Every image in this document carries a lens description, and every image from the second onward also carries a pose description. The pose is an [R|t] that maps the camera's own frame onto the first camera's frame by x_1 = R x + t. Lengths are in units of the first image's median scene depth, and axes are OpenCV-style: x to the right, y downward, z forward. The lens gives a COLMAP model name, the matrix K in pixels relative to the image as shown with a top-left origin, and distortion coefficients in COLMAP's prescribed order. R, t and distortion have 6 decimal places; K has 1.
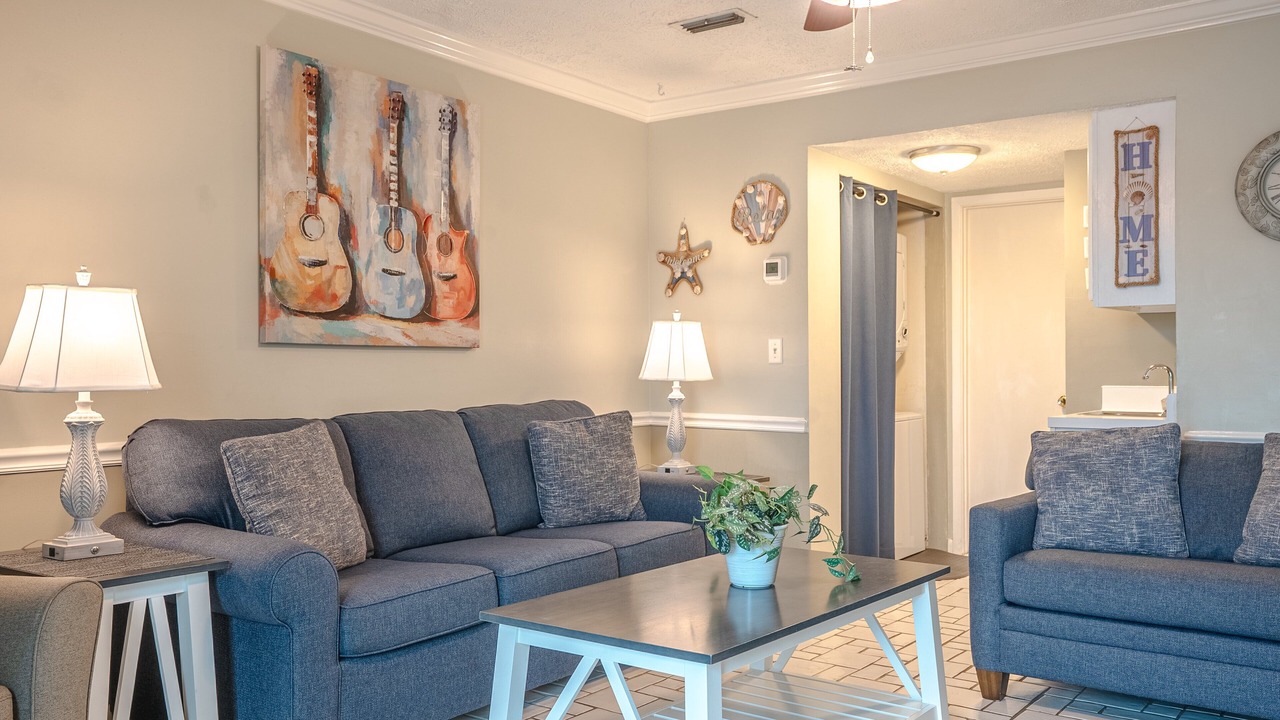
lens RADIAL K [[1044.4, 0, 663.0], [0, 1044.4, 361.9], [0, 0, 1]] dist [0.007443, 0.073702]
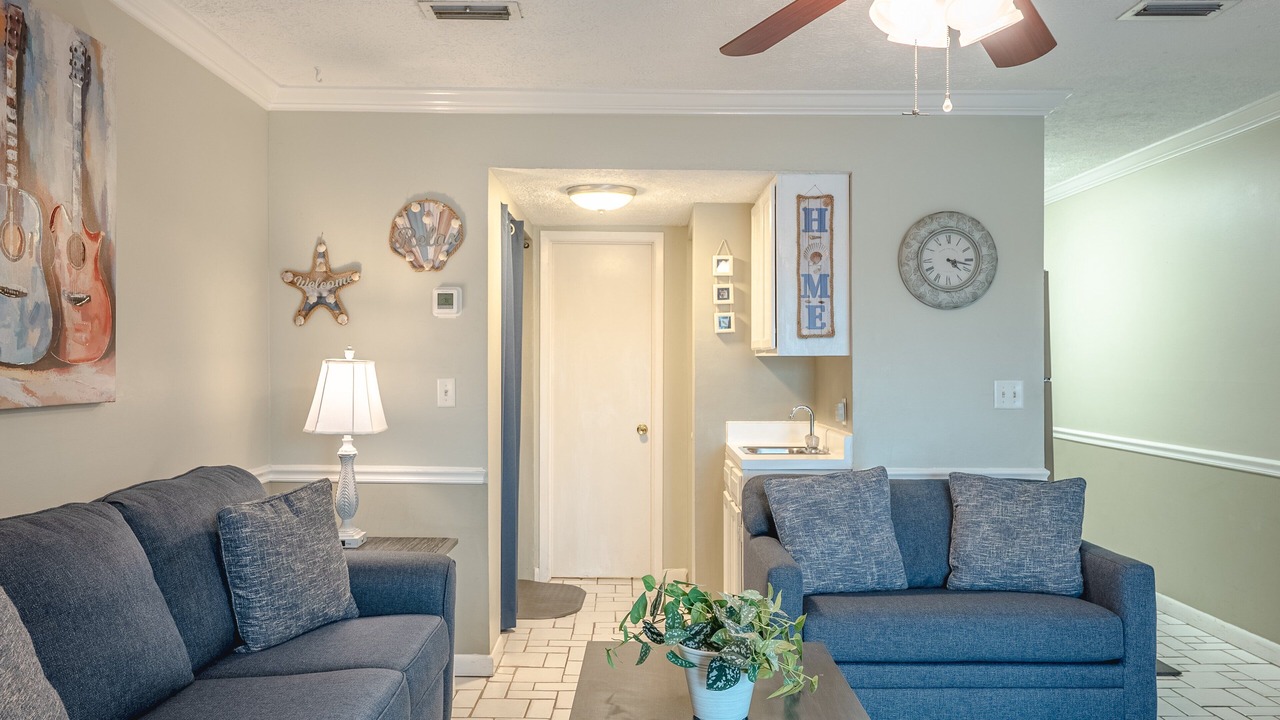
lens RADIAL K [[951.6, 0, 648.1], [0, 951.6, 361.7], [0, 0, 1]] dist [-0.001655, 0.045446]
pose [[0.809180, 0.007591, 0.587512, -0.280578], [-0.006533, 0.999971, -0.003923, -0.042926], [-0.587524, -0.000663, 0.809206, 0.300254]]
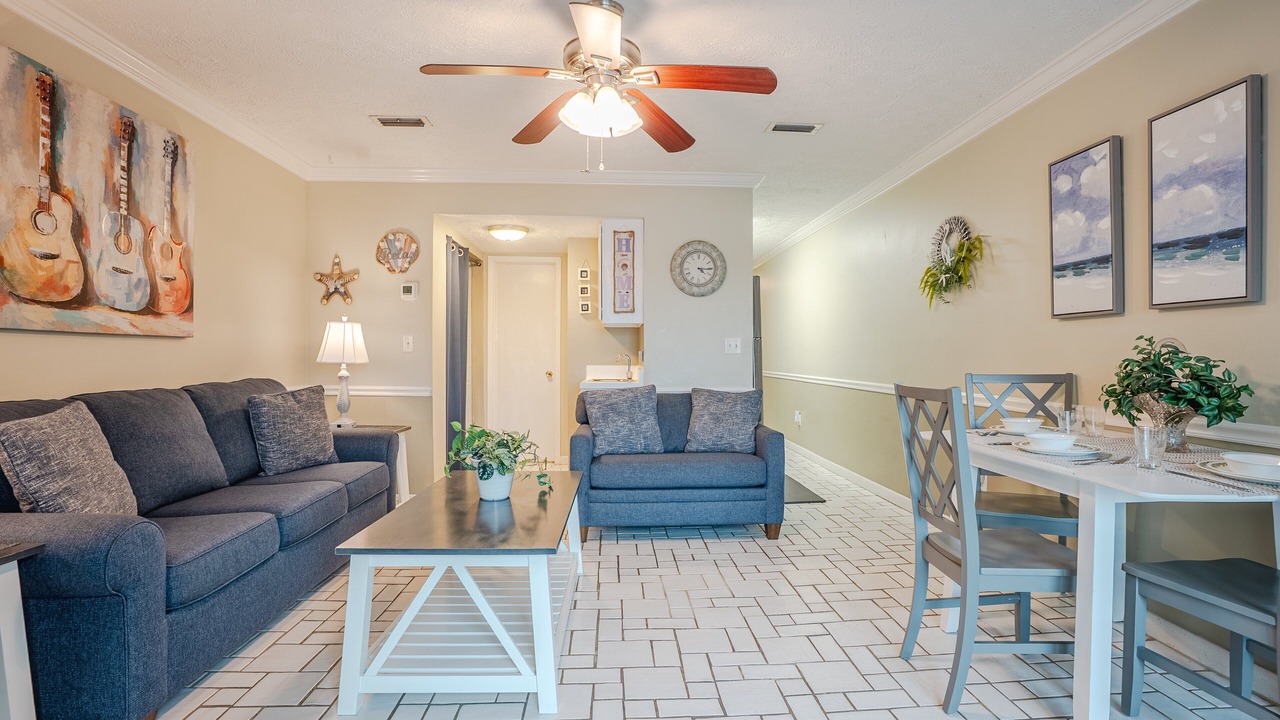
lens RADIAL K [[590.7, 0, 638.9], [0, 590.7, 357.4], [0, 0, 1]] dist [-0.064321, 0.026126]
pose [[0.784286, 0.003310, 0.620391, -0.195778], [-0.008840, 0.999944, 0.005841, 0.001736], [-0.620337, -0.010065, 0.784271, 0.142634]]
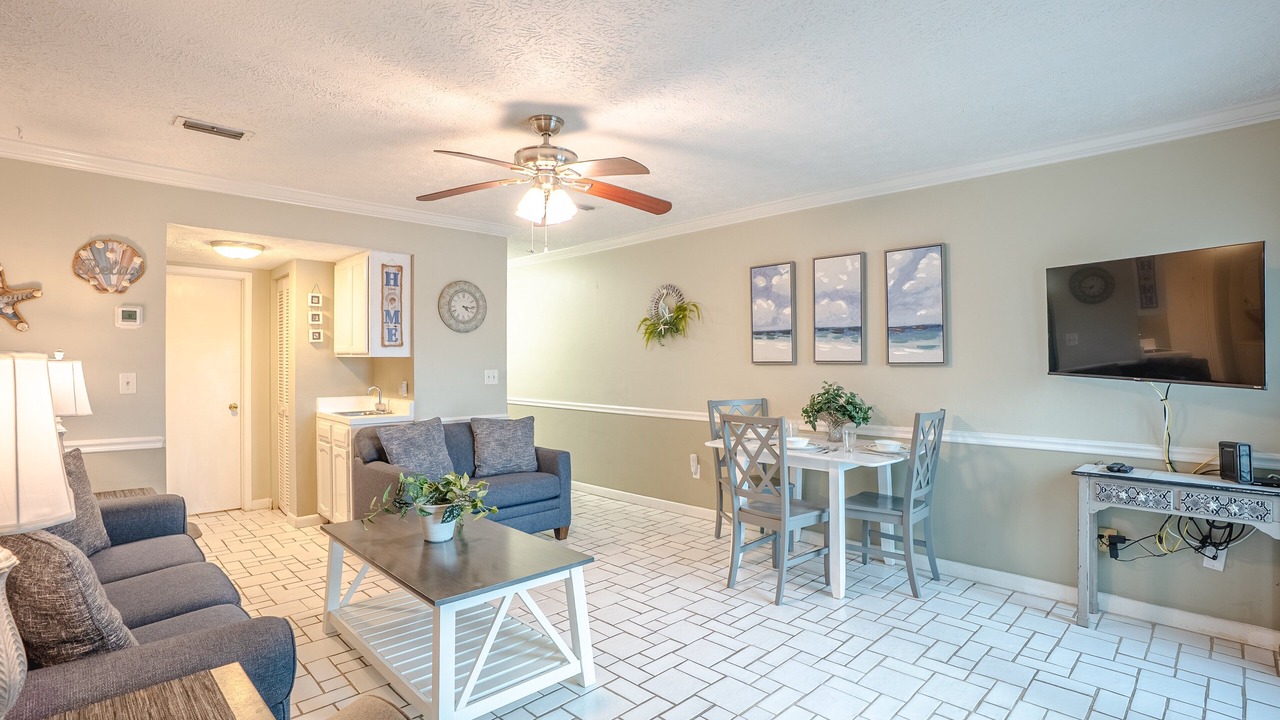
lens RADIAL K [[606.3, 0, 622.1], [0, 606.3, 360.1], [0, 0, 1]] dist [-0.054034, 0.028575]
pose [[0.205320, 0.006939, 0.978670, -0.545571], [-0.001639, 0.999976, -0.006747, -0.041859], [-0.978693, -0.000219, 0.205327, 0.368999]]
